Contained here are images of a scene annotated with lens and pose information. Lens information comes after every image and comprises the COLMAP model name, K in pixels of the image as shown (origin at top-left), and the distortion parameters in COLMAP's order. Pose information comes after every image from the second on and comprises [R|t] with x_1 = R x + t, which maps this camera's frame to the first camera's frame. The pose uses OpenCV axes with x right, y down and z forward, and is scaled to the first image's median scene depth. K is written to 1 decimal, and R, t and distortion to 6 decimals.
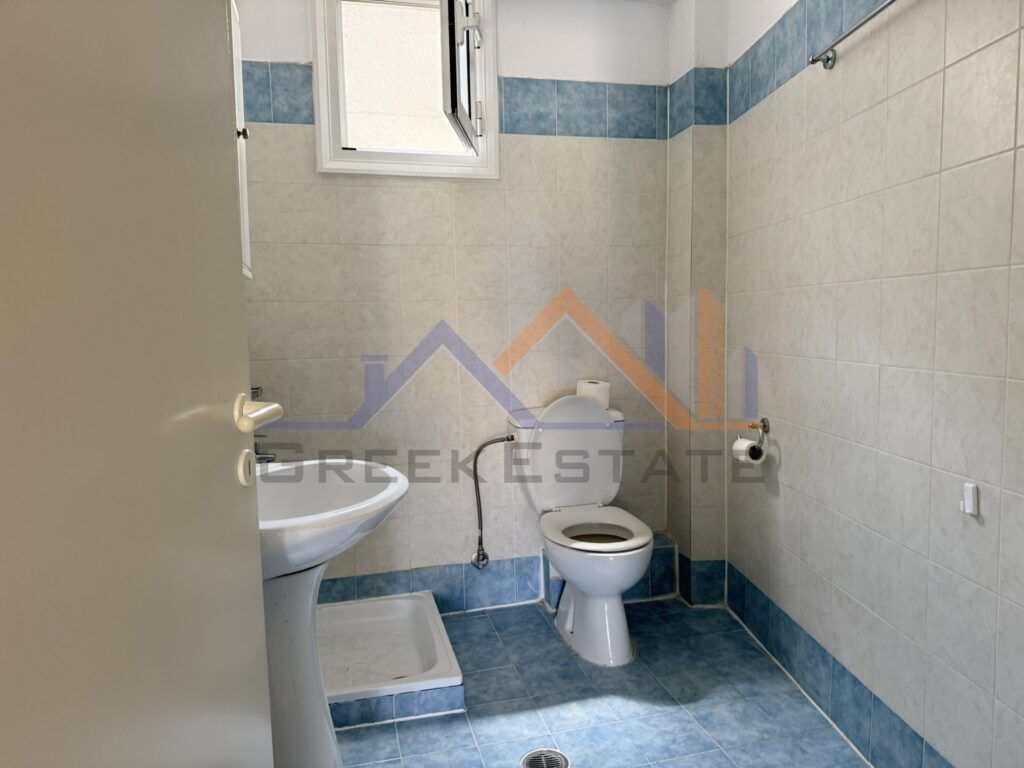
lens RADIAL K [[724.3, 0, 516.4], [0, 724.3, 390.0], [0, 0, 1]] dist [0.063295, -0.088235]
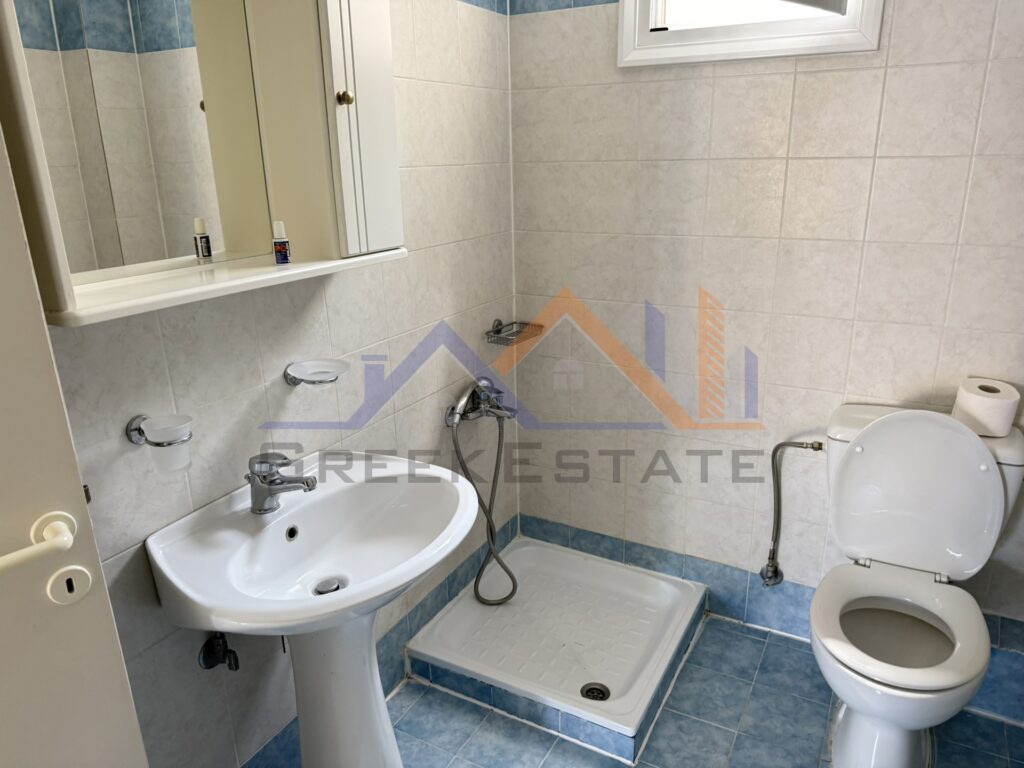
lens RADIAL K [[724.3, 0, 511.4], [0, 724.3, 391.3], [0, 0, 1]] dist [0.063295, -0.088235]
pose [[0.728931, 0.220930, -0.647958, 0.228170], [-0.056105, 0.962590, 0.265091, -0.159621], [0.682284, -0.156879, 0.714057, 0.293764]]
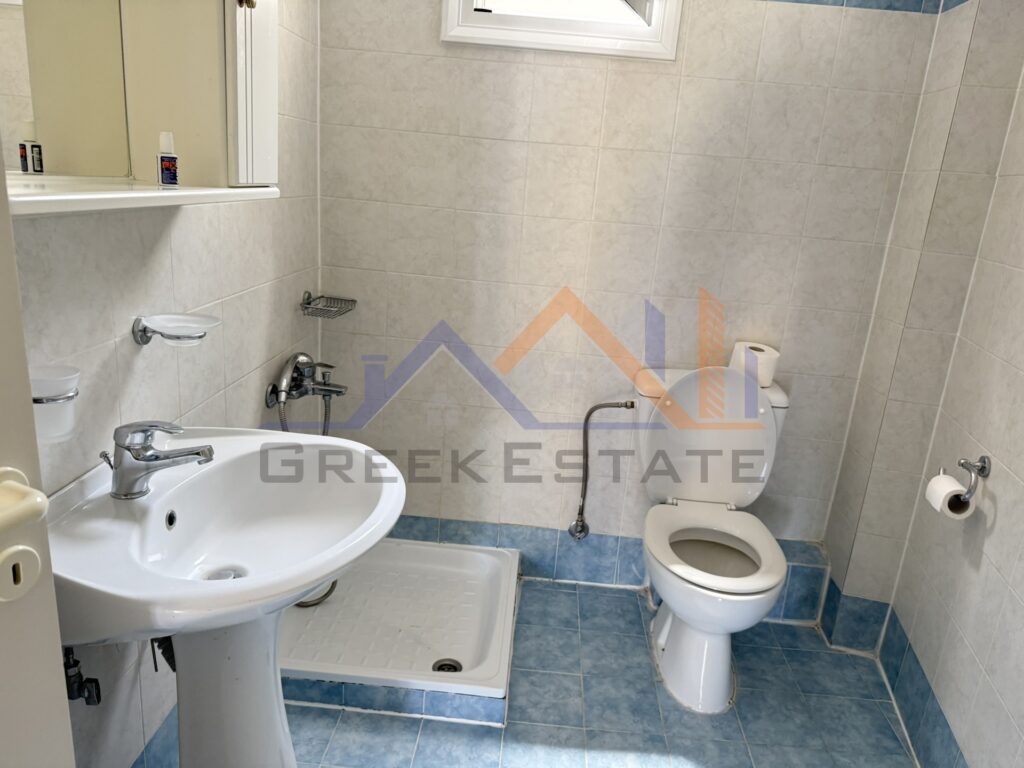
lens RADIAL K [[724.3, 0, 519.6], [0, 724.3, 386.4], [0, 0, 1]] dist [0.063295, -0.088235]
pose [[0.949615, 0.176989, -0.258661, 0.080152], [-0.127321, 0.971971, 0.197642, -0.097454], [0.286392, -0.154750, 0.945533, 0.207014]]
